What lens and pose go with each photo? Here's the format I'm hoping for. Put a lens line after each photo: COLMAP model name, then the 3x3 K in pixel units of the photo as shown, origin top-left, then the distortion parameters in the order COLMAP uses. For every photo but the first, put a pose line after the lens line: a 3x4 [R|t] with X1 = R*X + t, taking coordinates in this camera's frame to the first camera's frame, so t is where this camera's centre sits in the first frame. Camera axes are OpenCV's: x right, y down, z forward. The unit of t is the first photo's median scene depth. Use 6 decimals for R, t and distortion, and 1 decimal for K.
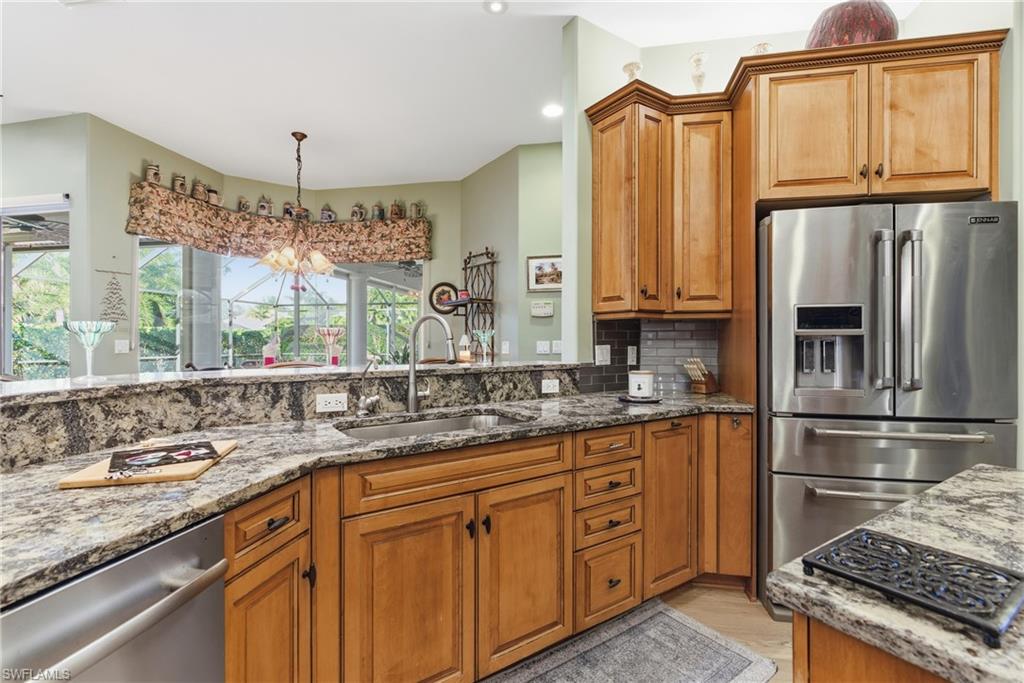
lens RADIAL K [[465.2, 0, 502.3], [0, 465.2, 342.7], [0, 0, 1]] dist [-0.001307, -0.001376]
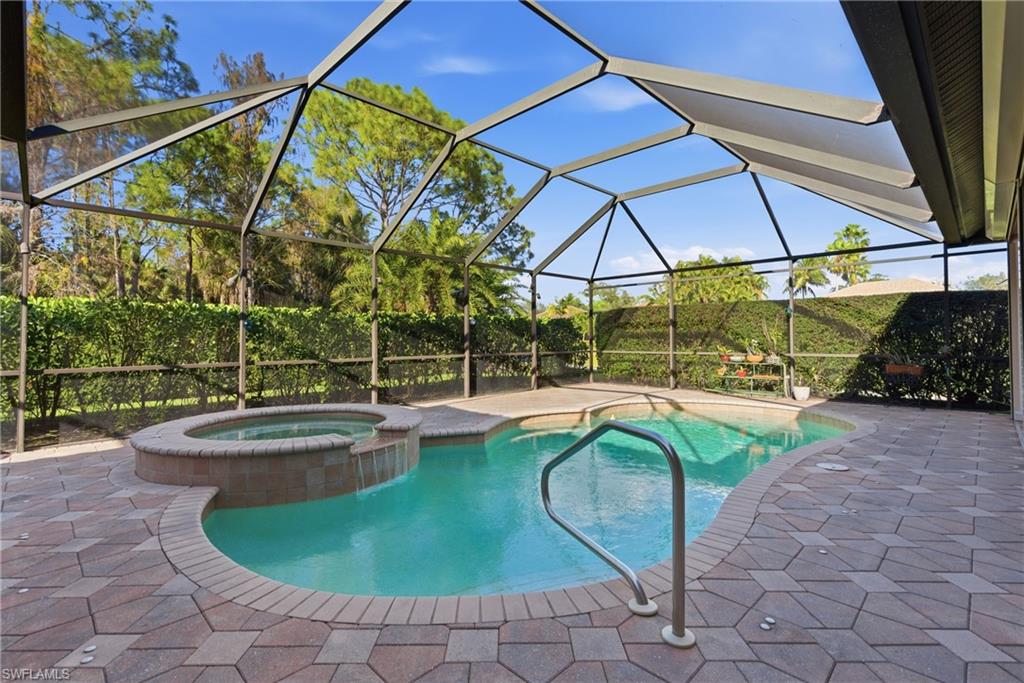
lens RADIAL K [[465.2, 0, 516.6], [0, 465.2, 335.1], [0, 0, 1]] dist [-0.001307, -0.001376]
pose [[0.842717, -0.008985, -0.538282, -1.764861], [0.005760, 0.999954, -0.007673, 0.042447], [0.538326, 0.003366, 0.842730, 3.043317]]
